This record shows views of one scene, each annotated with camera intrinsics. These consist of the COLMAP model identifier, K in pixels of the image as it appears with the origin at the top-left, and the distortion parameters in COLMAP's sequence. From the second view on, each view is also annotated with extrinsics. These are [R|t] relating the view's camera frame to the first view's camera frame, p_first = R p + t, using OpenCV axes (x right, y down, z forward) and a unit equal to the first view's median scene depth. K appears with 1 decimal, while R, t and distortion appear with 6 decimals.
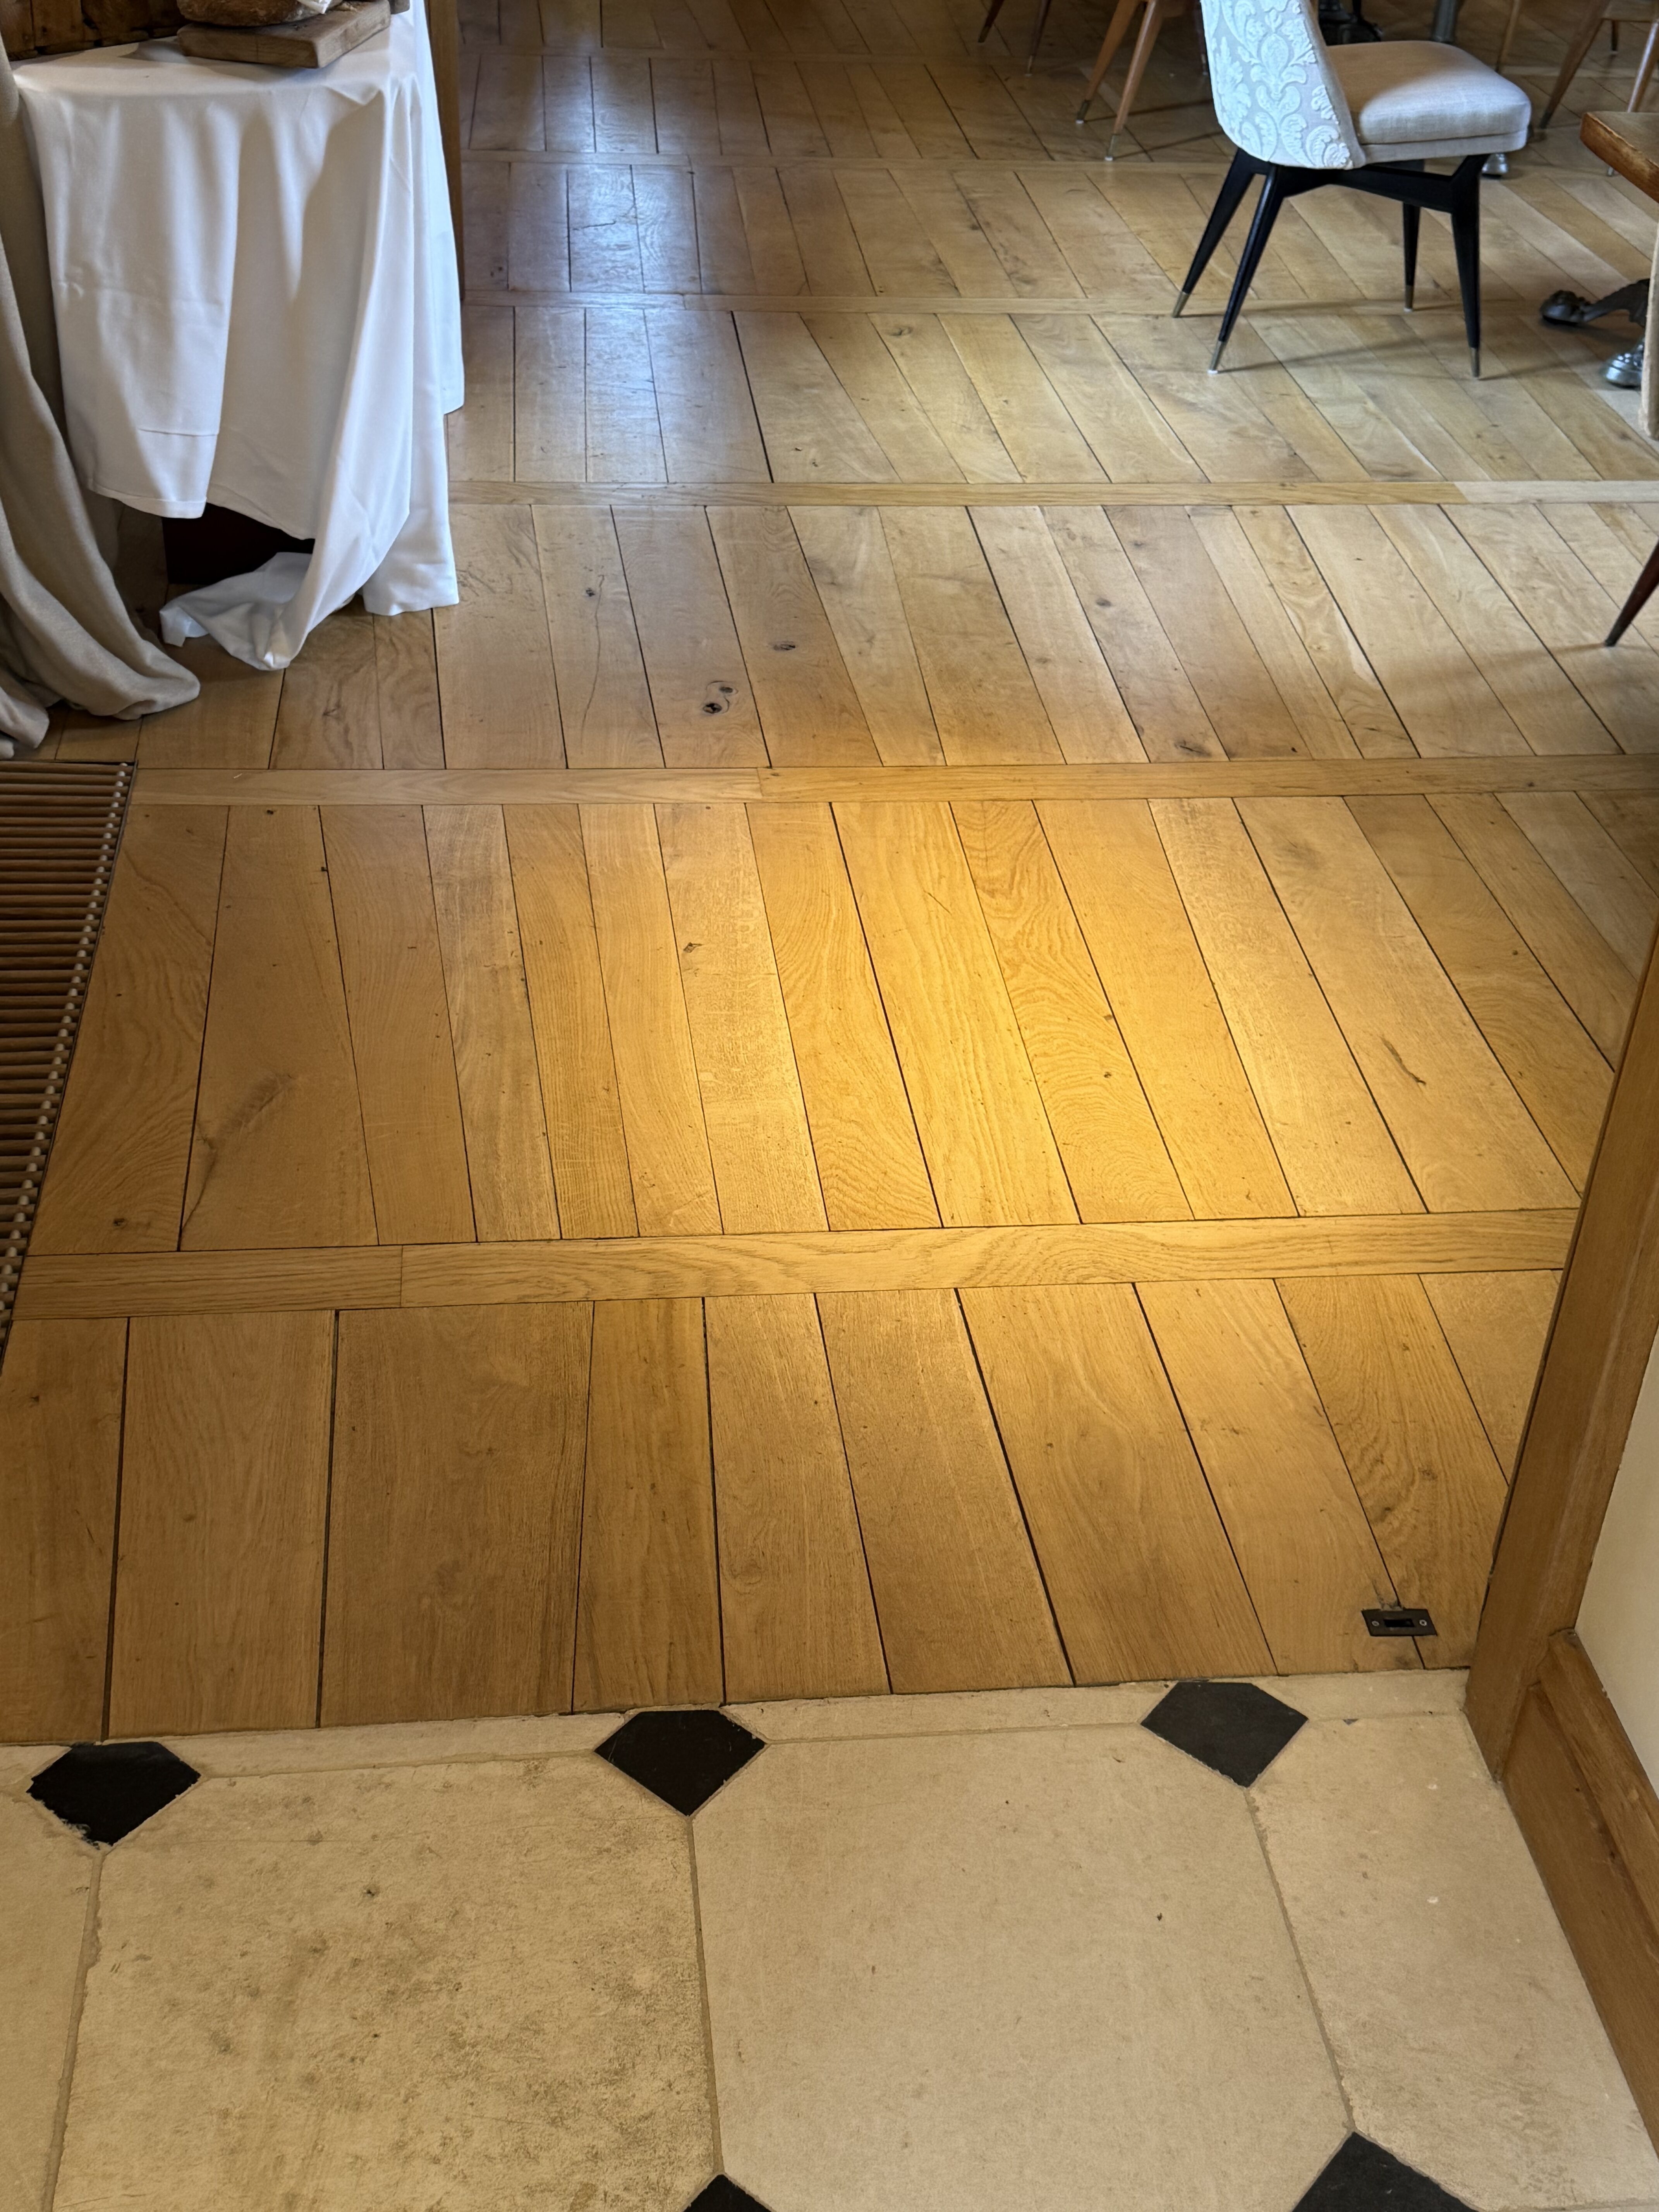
lens RADIAL K [[2622.6, 0, 829.5], [0, 2622.6, 1106.0], [0, 0, 1]] dist [0.208474, -0.496106]
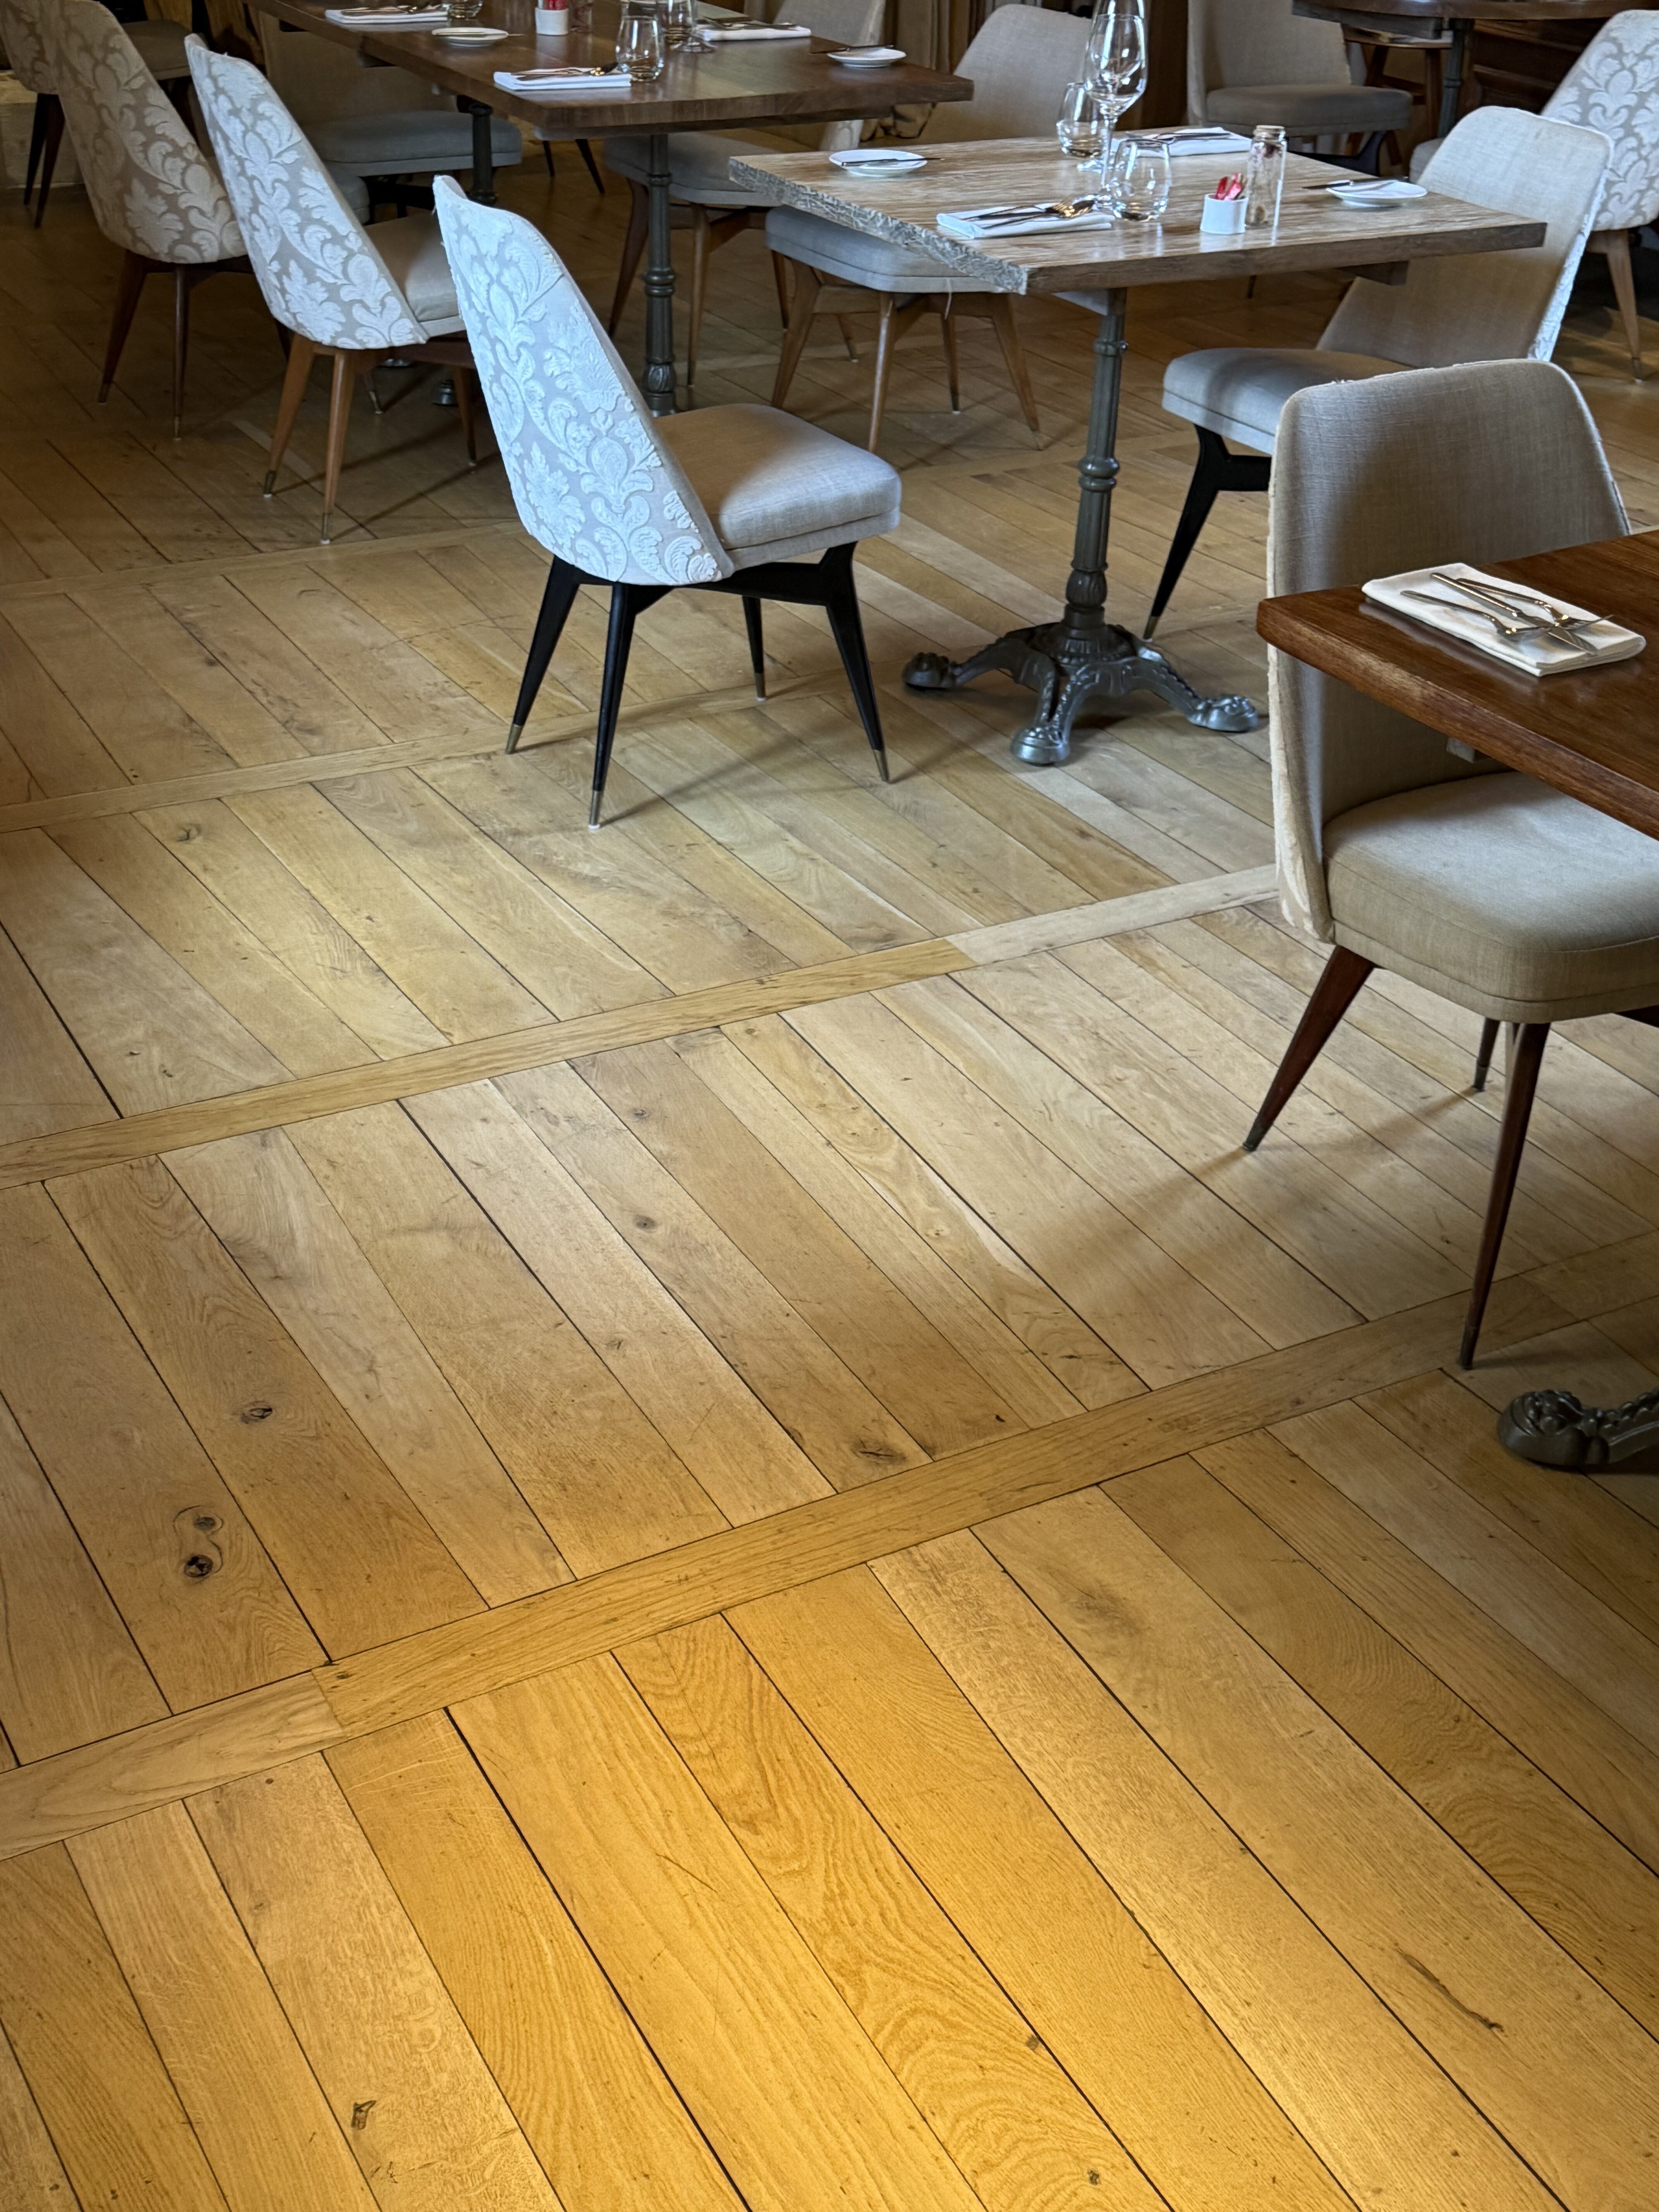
lens RADIAL K [[2622.6, 0, 829.5], [0, 2622.6, 1106.0], [0, 0, 1]] dist [0.208474, -0.496106]
pose [[0.926840, -0.204611, 0.314805, -0.067845], [0.224872, 0.973956, -0.029029, -0.167750], [-0.300666, 0.097696, 0.948712, 0.240509]]
